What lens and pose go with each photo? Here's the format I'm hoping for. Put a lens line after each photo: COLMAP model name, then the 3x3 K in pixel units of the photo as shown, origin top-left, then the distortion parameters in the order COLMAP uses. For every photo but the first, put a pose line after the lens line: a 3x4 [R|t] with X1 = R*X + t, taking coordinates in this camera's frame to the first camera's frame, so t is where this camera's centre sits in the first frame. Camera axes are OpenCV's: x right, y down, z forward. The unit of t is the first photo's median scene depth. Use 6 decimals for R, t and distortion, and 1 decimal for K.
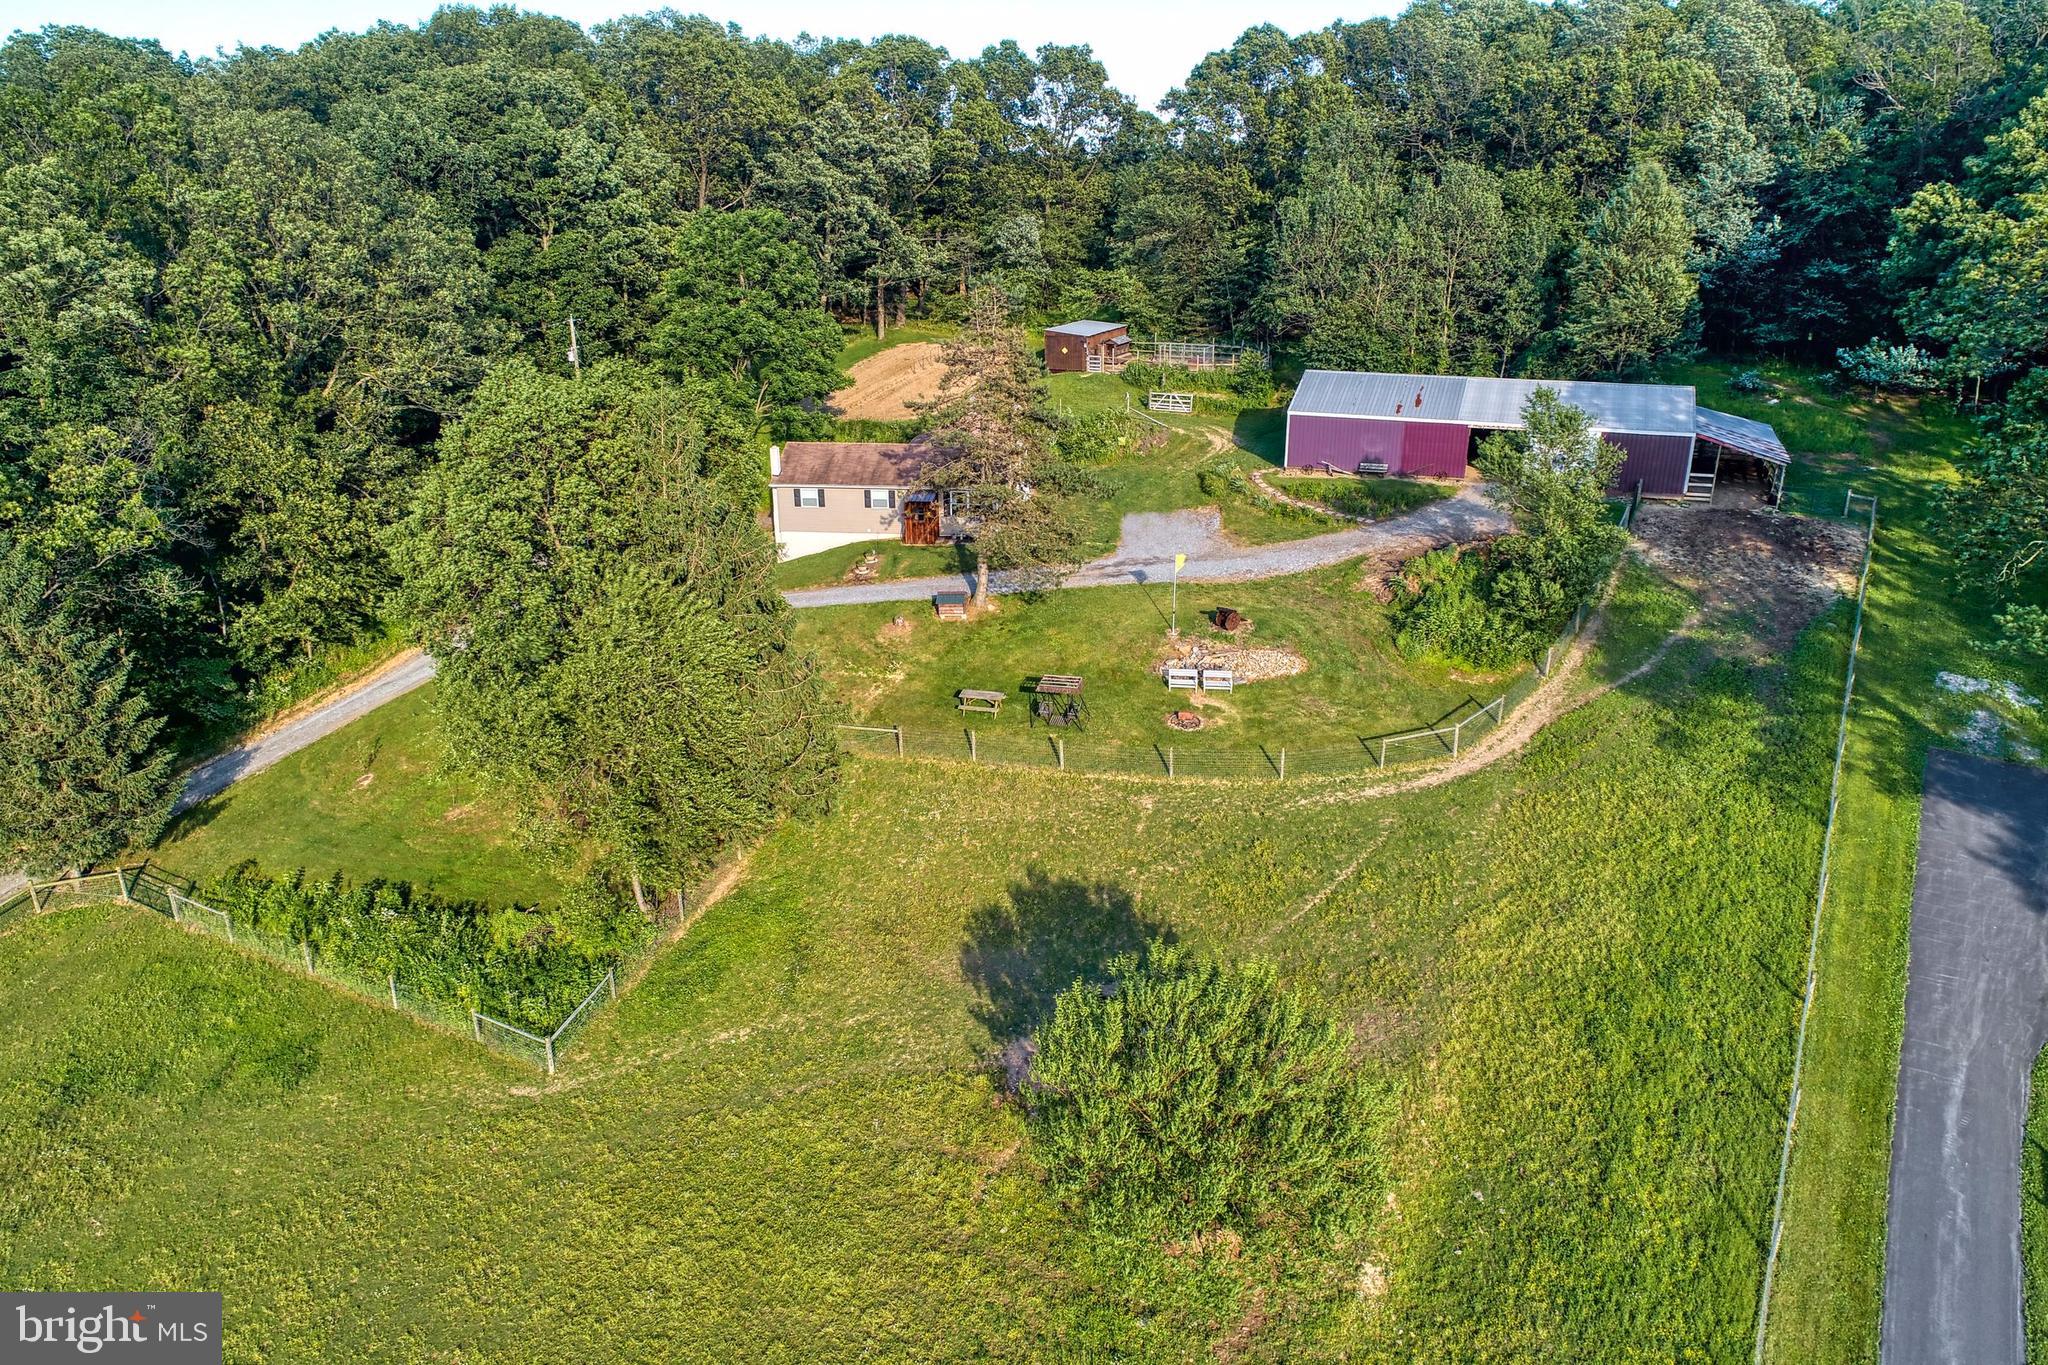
lens RADIAL K [[1535.3, 0, 1024.5], [0, 1535.3, 679.1], [0, 0, 1]] dist [-0.004900, -0.003528]
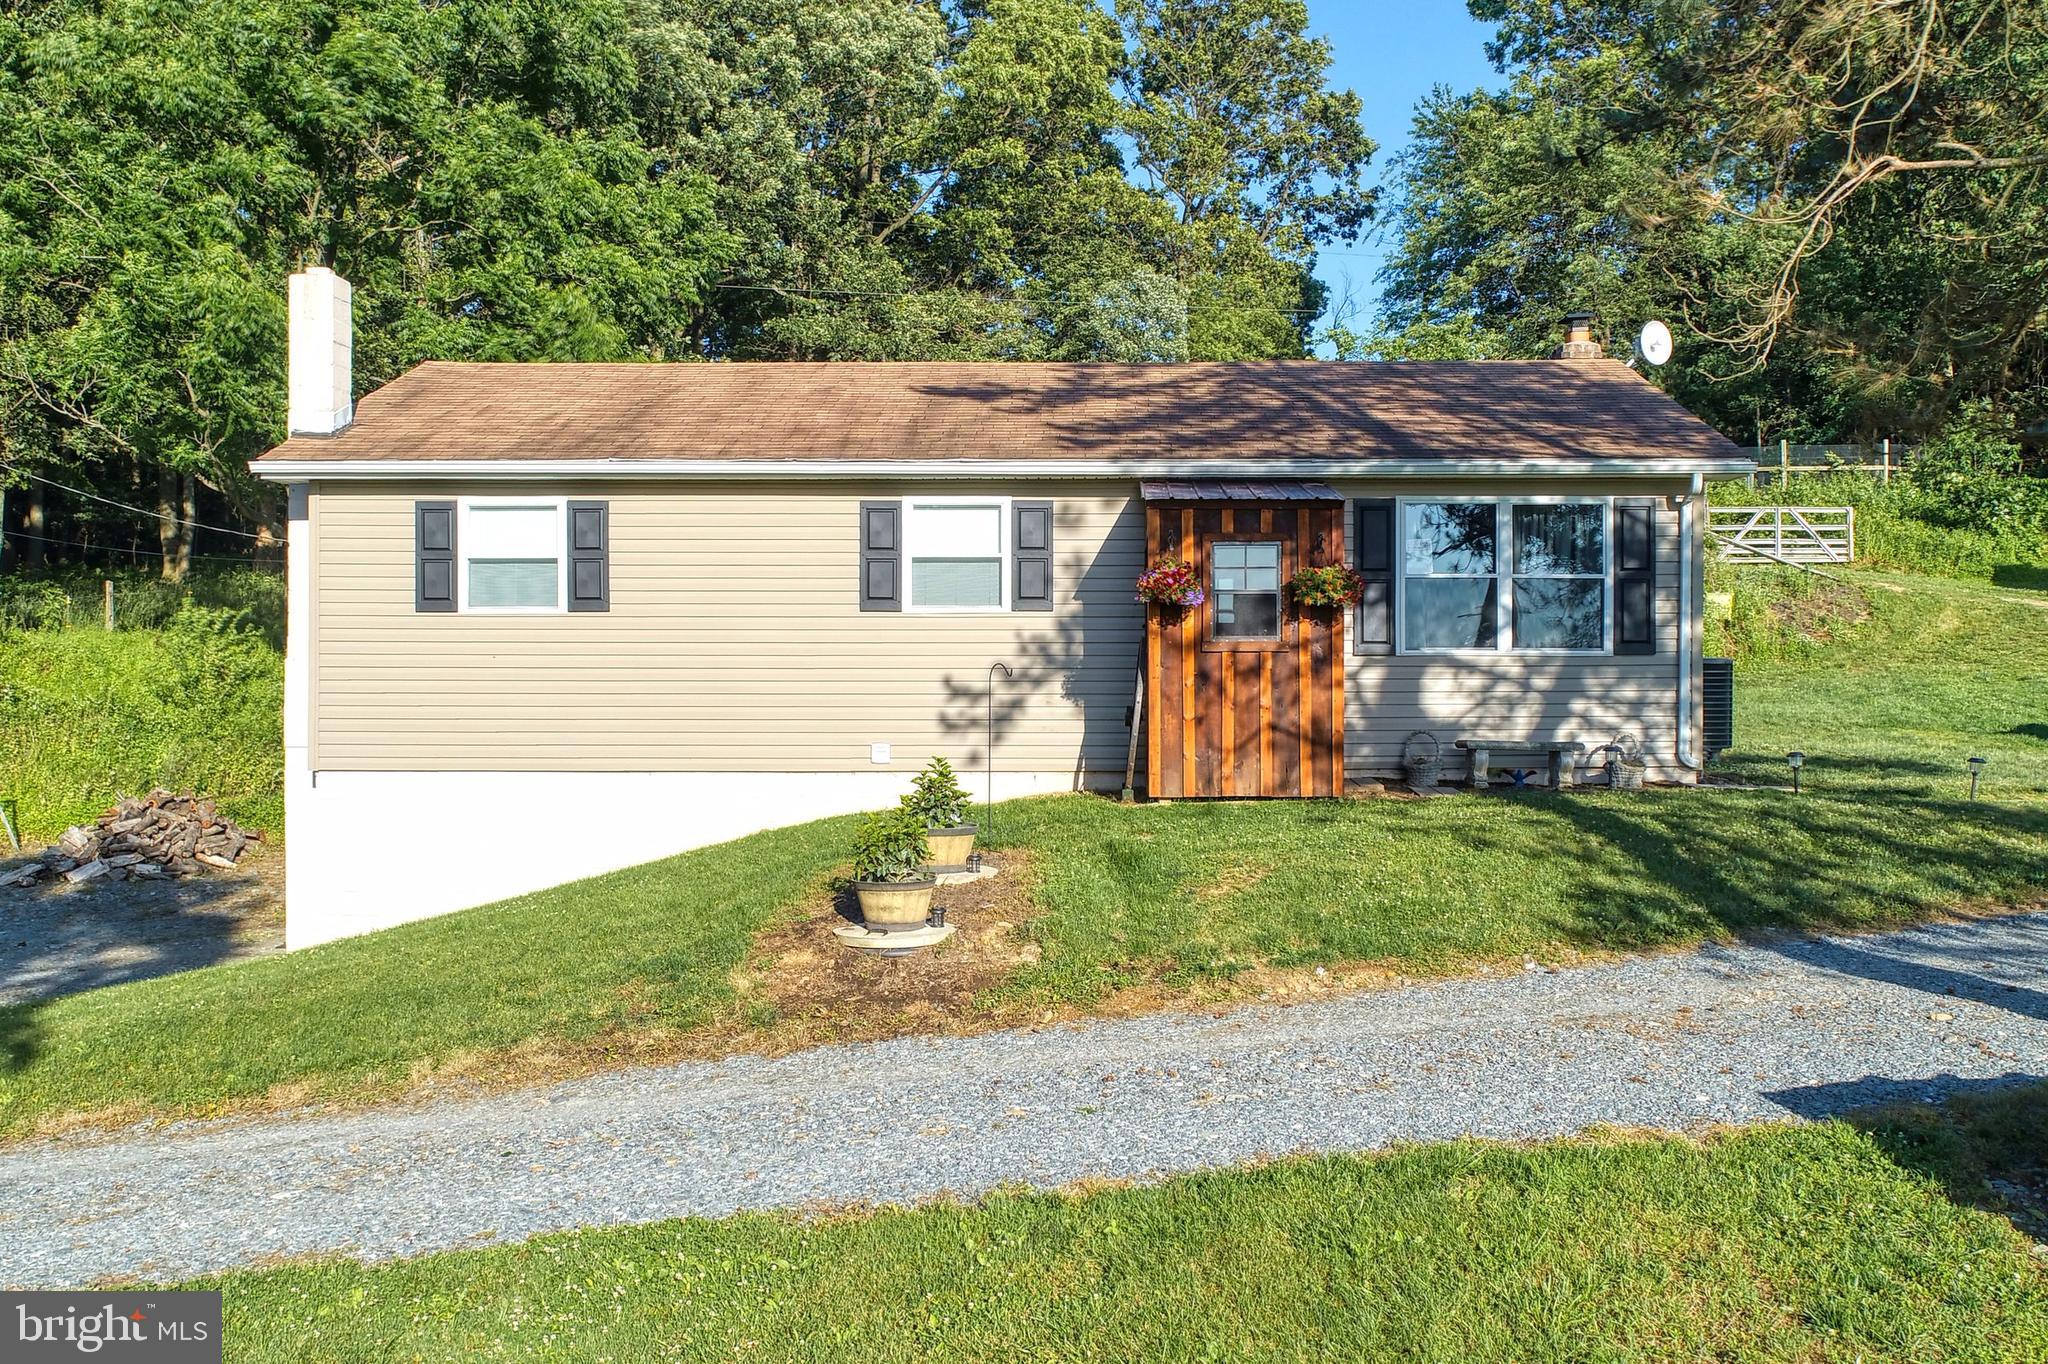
lens RADIAL K [[1535.3, 0, 1023.4], [0, 1535.3, 687.8], [0, 0, 1]] dist [-0.004900, -0.003528]
pose [[0.989497, 0.031363, 0.141113, -0.109401], [0.028813, 0.913802, -0.405137, -0.037888], [-0.141655, 0.404948, 0.903300, 0.853607]]
